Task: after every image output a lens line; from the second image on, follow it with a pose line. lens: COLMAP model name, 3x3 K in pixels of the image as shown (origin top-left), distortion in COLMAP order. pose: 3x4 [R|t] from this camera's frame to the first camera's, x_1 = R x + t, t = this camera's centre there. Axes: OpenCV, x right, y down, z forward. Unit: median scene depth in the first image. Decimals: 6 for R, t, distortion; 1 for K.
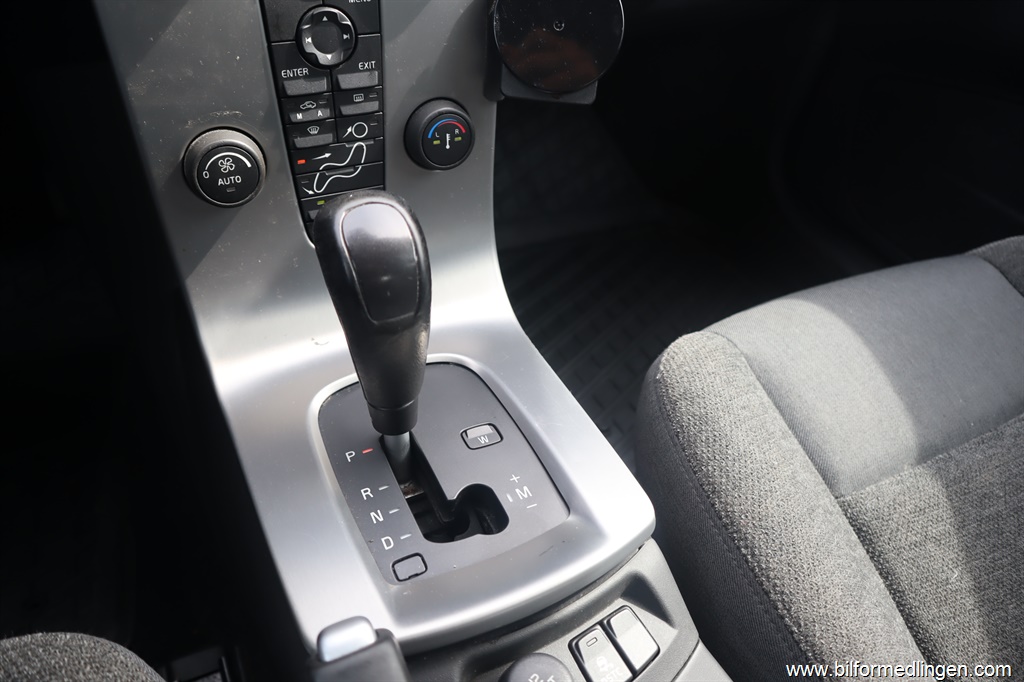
lens RADIAL K [[709.6, 0, 512.0], [0, 709.6, 341.0], [0, 0, 1]] dist [-0.121337, 0.070354]
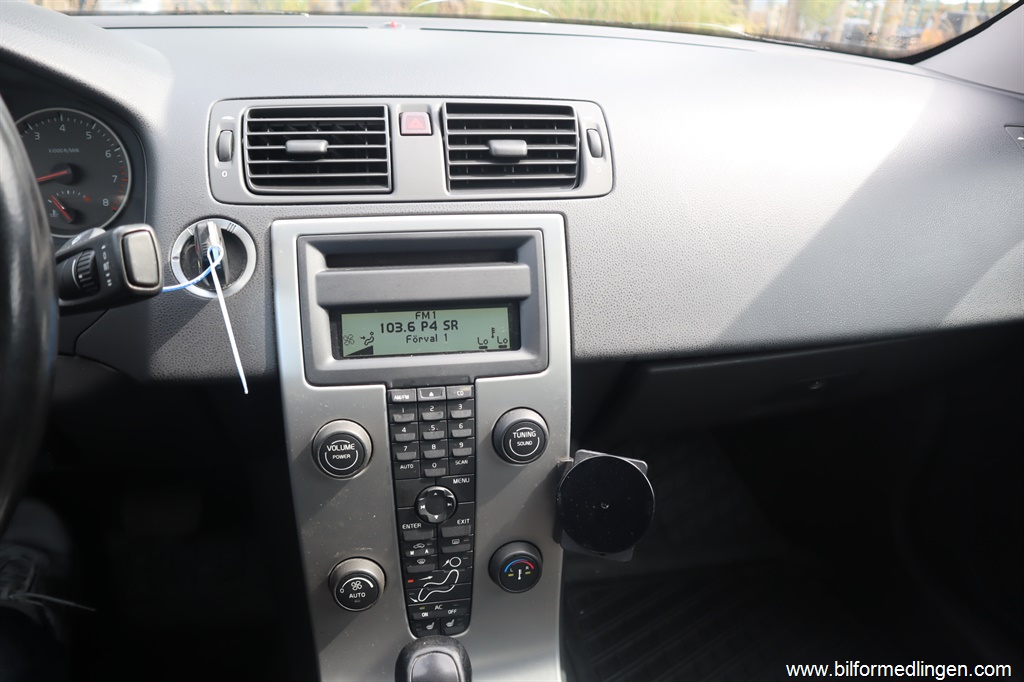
lens RADIAL K [[709.6, 0, 512.0], [0, 709.6, 341.0], [0, 0, 1]] dist [-0.121337, 0.070354]
pose [[0.963514, 0.056363, -0.261655, 0.235218], [-0.138791, 0.941090, -0.308362, -0.313161], [0.228861, 0.333427, 0.914576, -0.396148]]
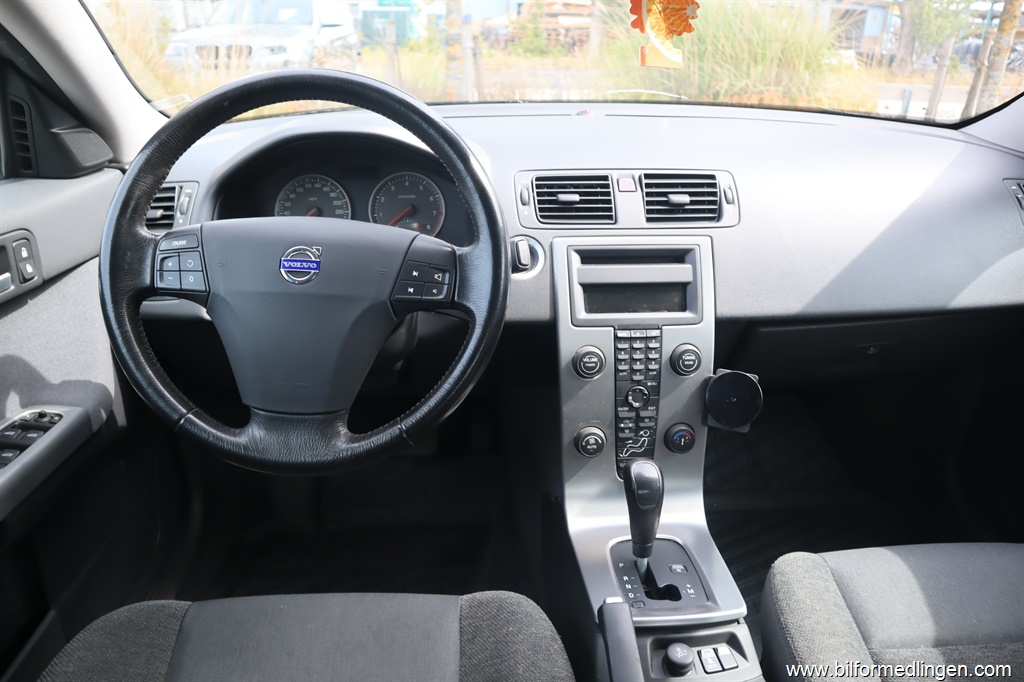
lens RADIAL K [[709.6, 0, 512.0], [0, 709.6, 341.0], [0, 0, 1]] dist [-0.121337, 0.070354]
pose [[0.916570, 0.065103, -0.394539, 0.309595], [-0.204562, 0.924119, -0.322737, 0.294458], [0.343590, 0.376519, 0.860337, -1.420042]]
